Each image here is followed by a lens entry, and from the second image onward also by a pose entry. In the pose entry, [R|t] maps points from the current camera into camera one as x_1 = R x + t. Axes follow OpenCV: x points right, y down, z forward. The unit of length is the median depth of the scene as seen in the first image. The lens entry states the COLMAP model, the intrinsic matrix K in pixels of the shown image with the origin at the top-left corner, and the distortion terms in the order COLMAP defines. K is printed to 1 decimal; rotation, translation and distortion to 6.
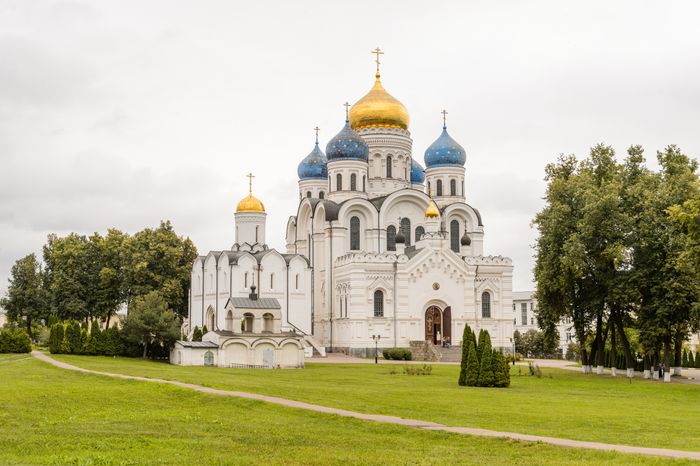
lens RADIAL K [[922.7, 0, 350.0], [0, 922.7, 233.0], [0, 0, 1]] dist [-0.022975, -0.039109]
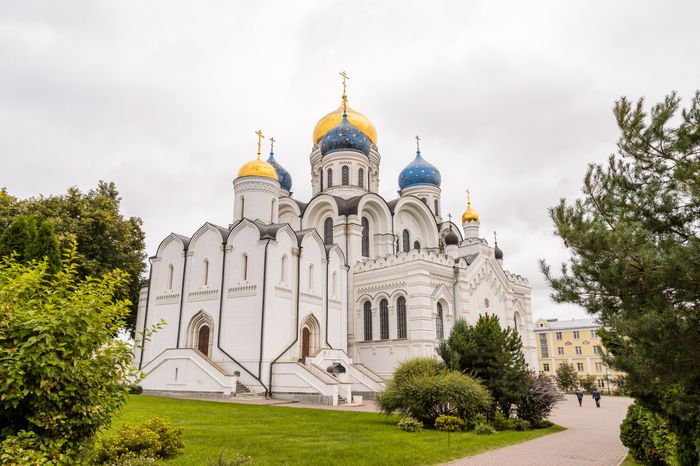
lens RADIAL K [[486.5, 0, 364.7], [0, 486.5, 233.6], [0, 0, 1]] dist [-0.003013, -0.001499]
pose [[0.887220, 0.122729, 0.444723, -0.196654], [-0.049613, 0.983758, -0.172509, 0.075872], [-0.458672, 0.130989, 0.878898, 0.653580]]
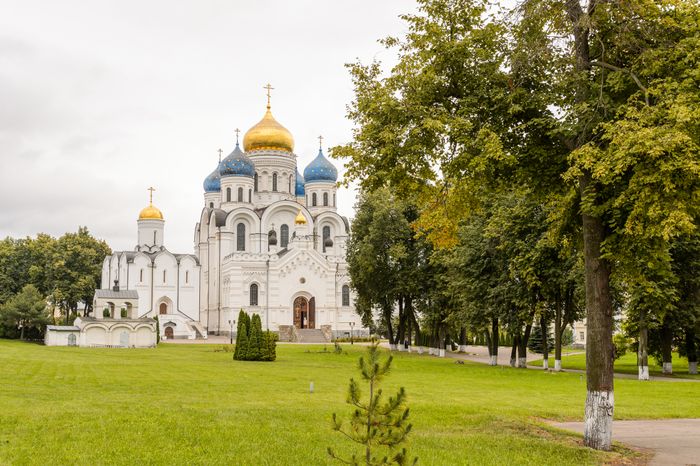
lens RADIAL K [[764.3, 0, 350.0], [0, 764.3, 233.0], [0, 0, 1]] dist [-0.045112, -0.004006]
pose [[0.998782, -0.000487, 0.049333, 0.104221], [0.000793, 0.999981, -0.006177, 0.001617], [-0.049329, 0.006208, 0.998763, -0.008138]]
